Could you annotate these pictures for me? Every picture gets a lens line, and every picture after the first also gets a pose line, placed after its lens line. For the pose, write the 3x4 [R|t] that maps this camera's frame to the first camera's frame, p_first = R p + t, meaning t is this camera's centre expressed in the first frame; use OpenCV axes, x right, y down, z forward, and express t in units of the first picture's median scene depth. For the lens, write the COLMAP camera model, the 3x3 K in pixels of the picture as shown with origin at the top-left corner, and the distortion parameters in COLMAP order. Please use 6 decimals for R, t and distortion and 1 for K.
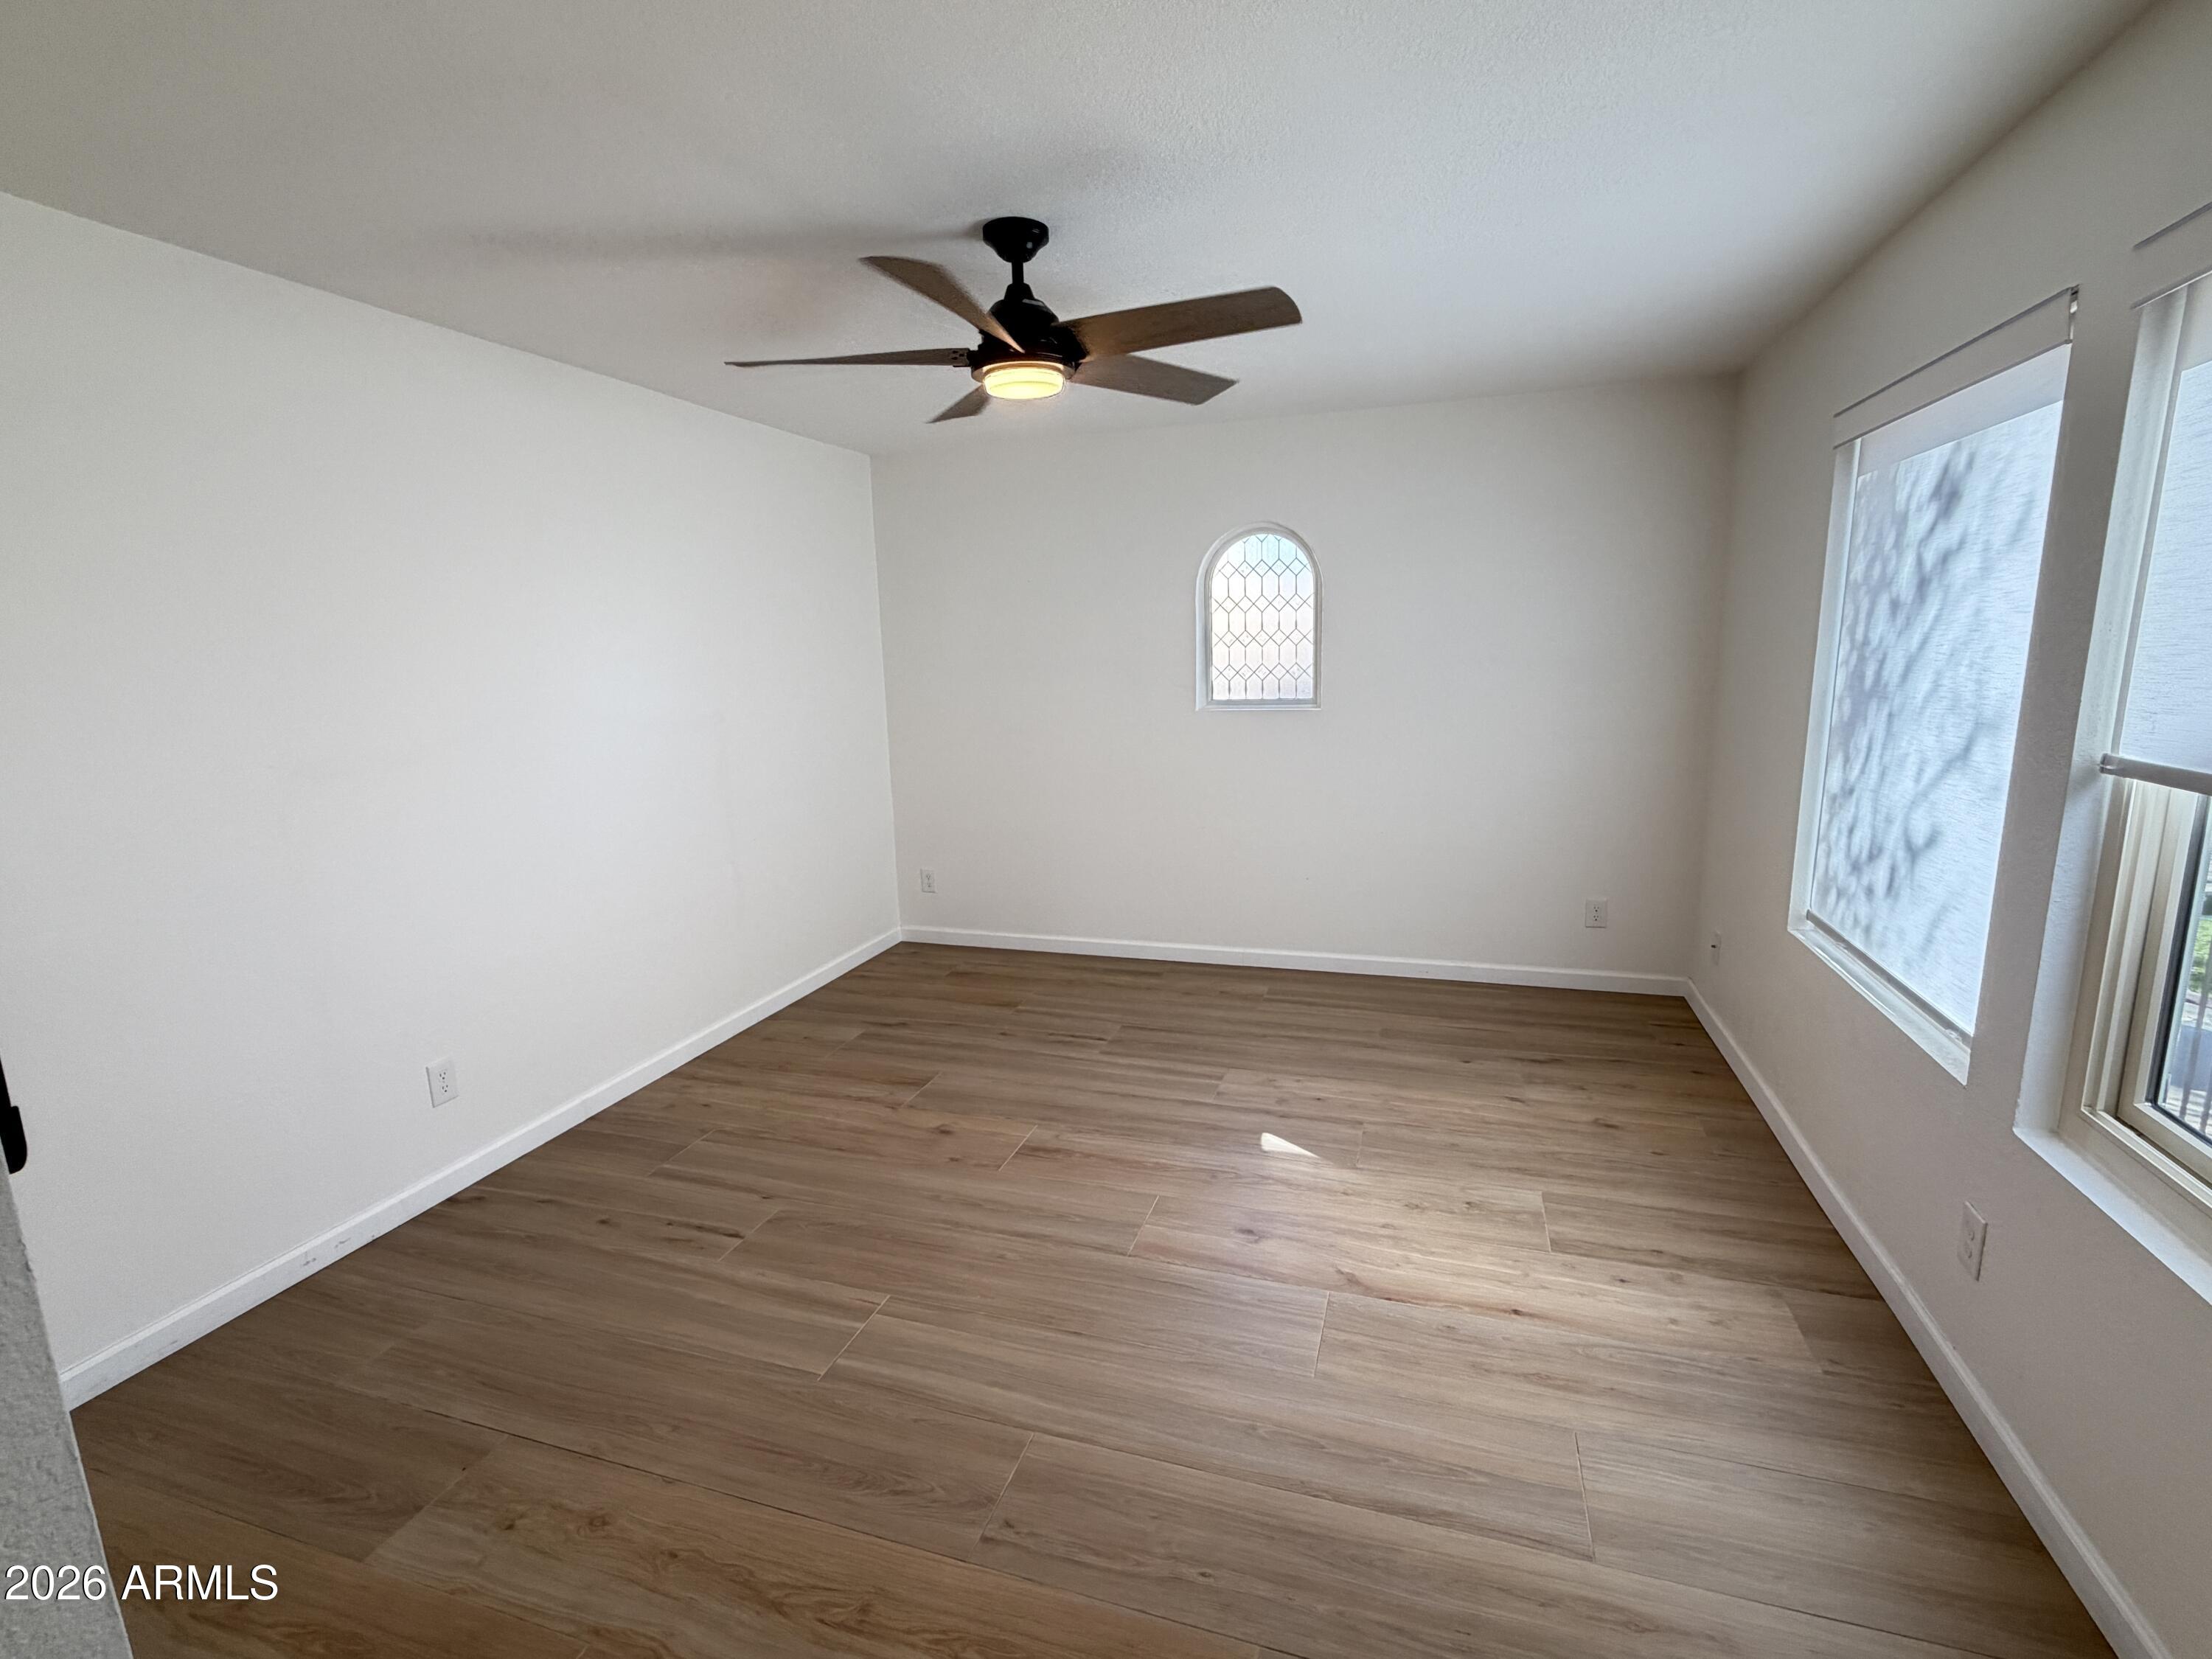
lens RADIAL K [[1015.6, 0, 1106.0], [0, 1015.6, 829.5], [0, 0, 1]] dist [0.000849, -0.000370]
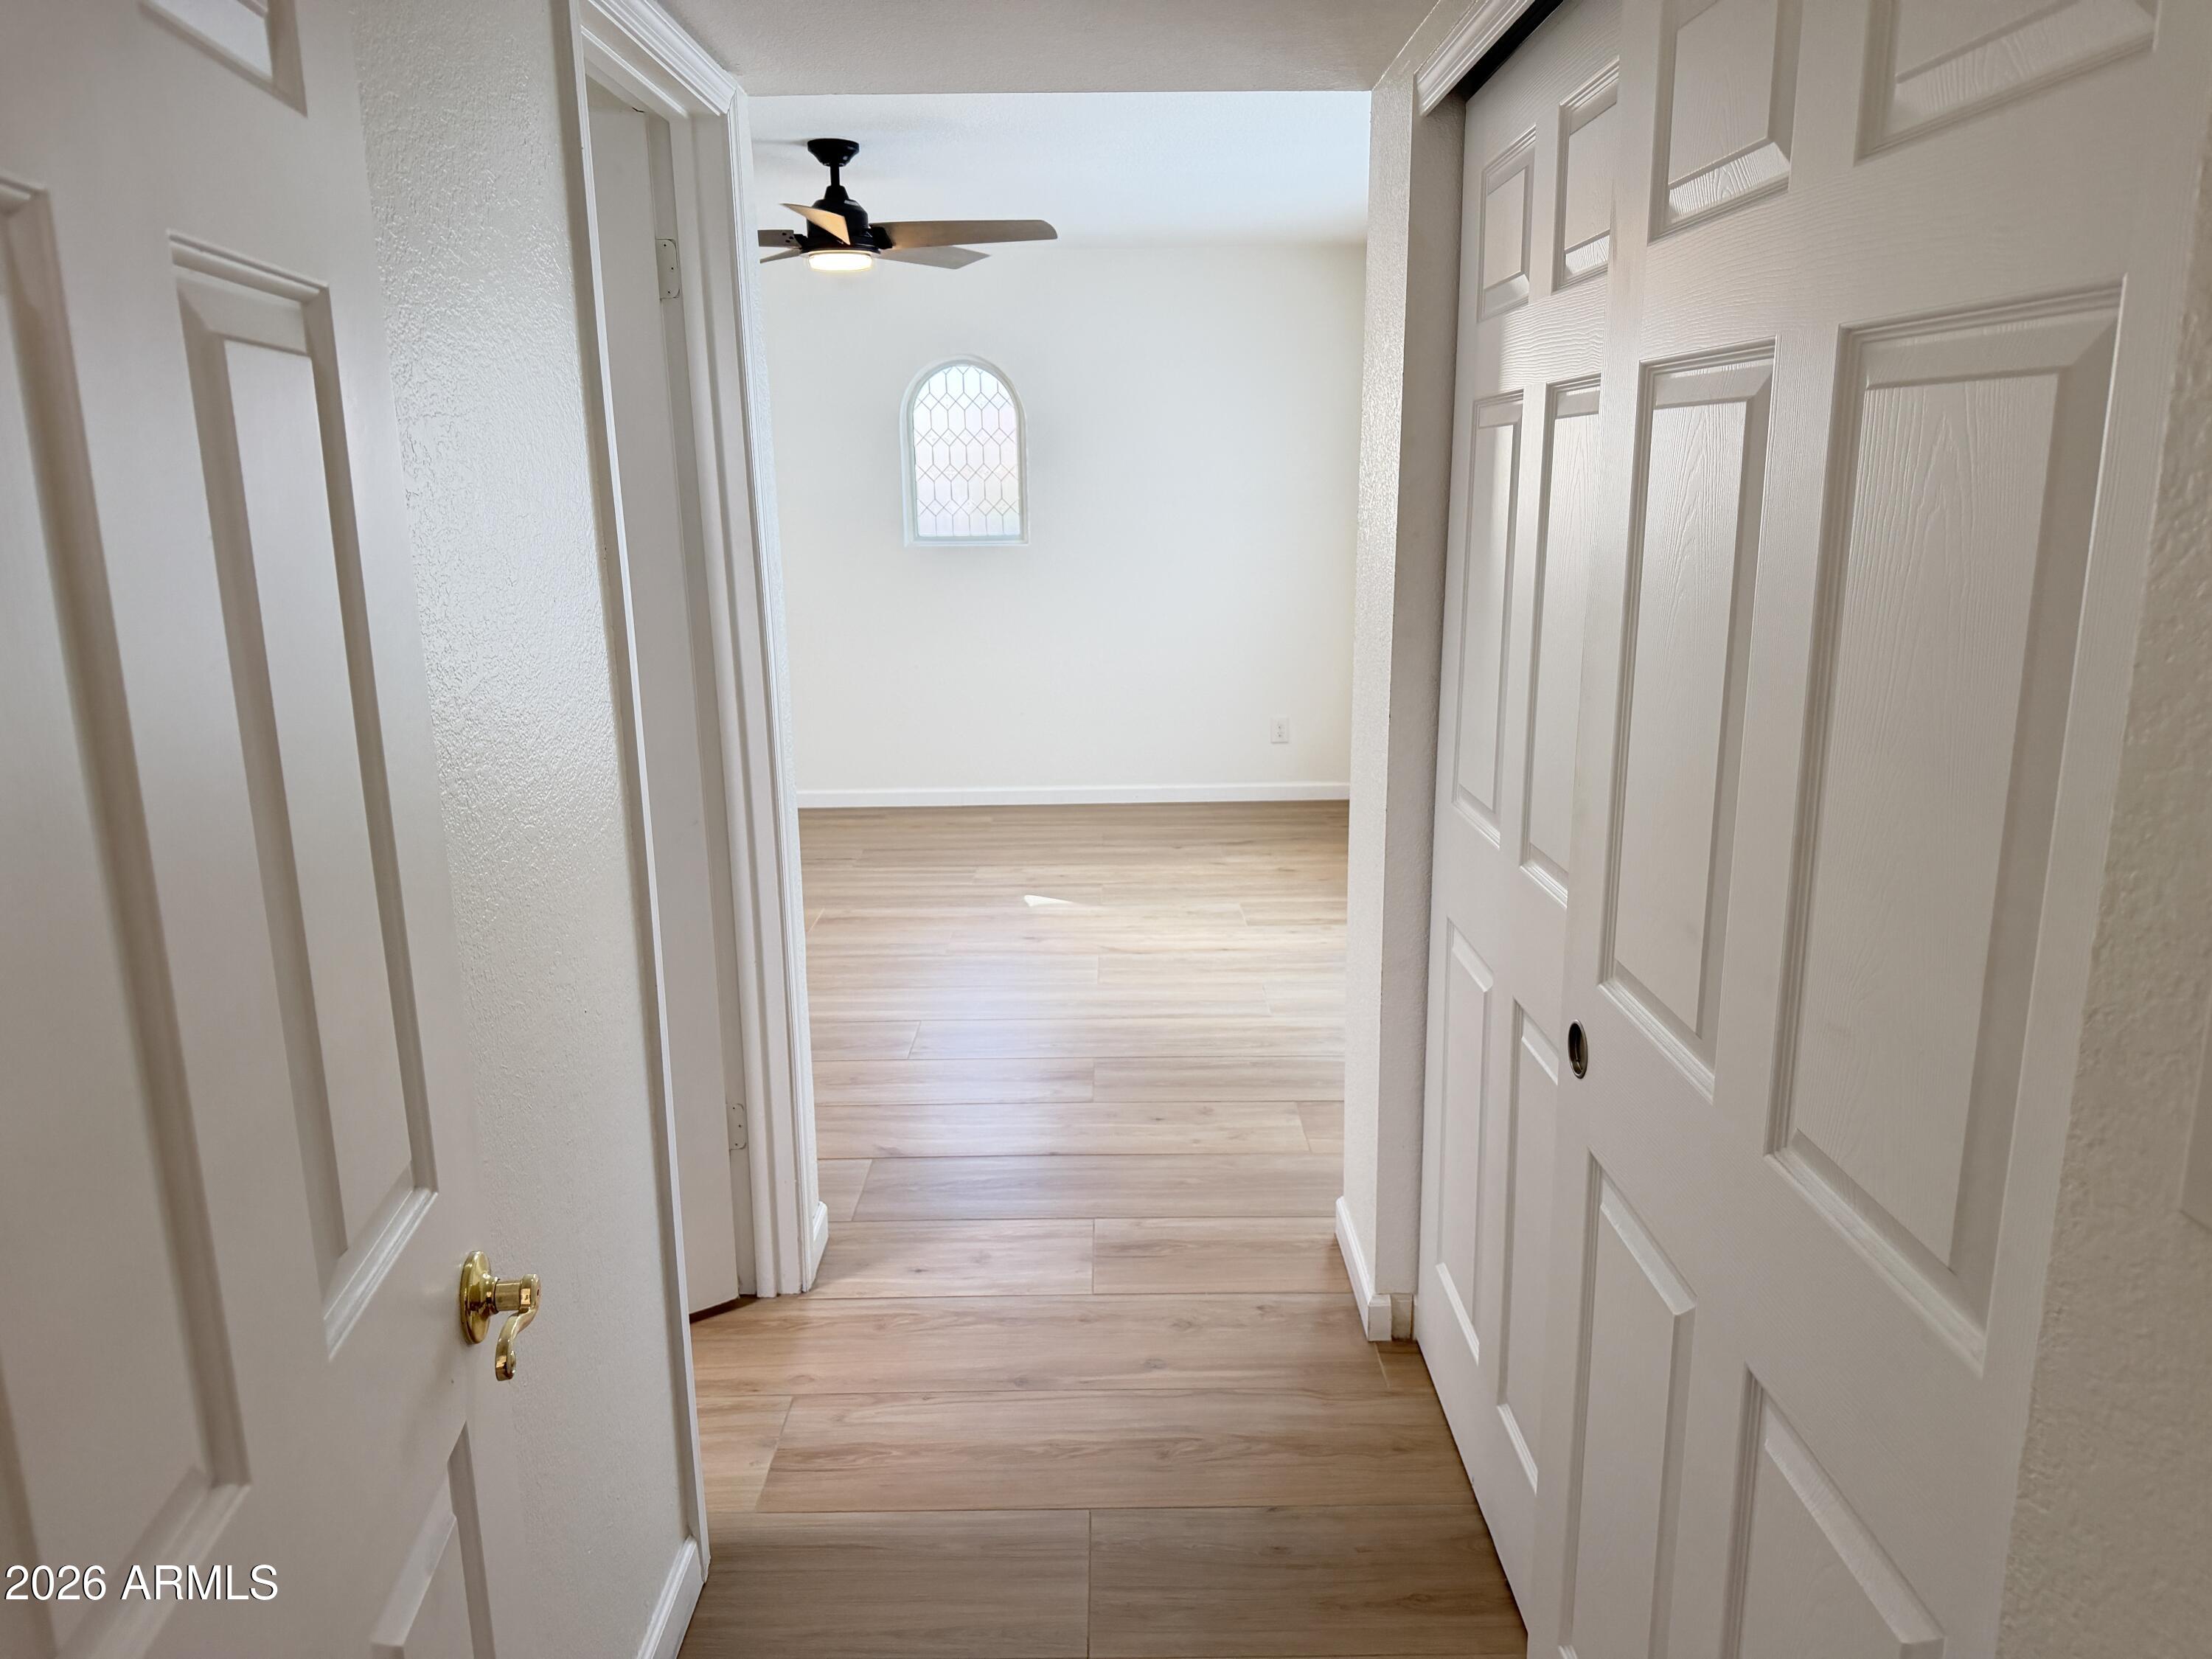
lens RADIAL K [[1554.4, 0, 1106.0], [0, 1554.4, 829.5], [0, 0, 1]] dist [0.159816, -0.281294]
pose [[0.948384, -0.053975, 0.312498, -0.334497], [0.042393, 0.998143, 0.043744, 0.154320], [-0.314278, -0.028238, 0.948911, -0.795047]]
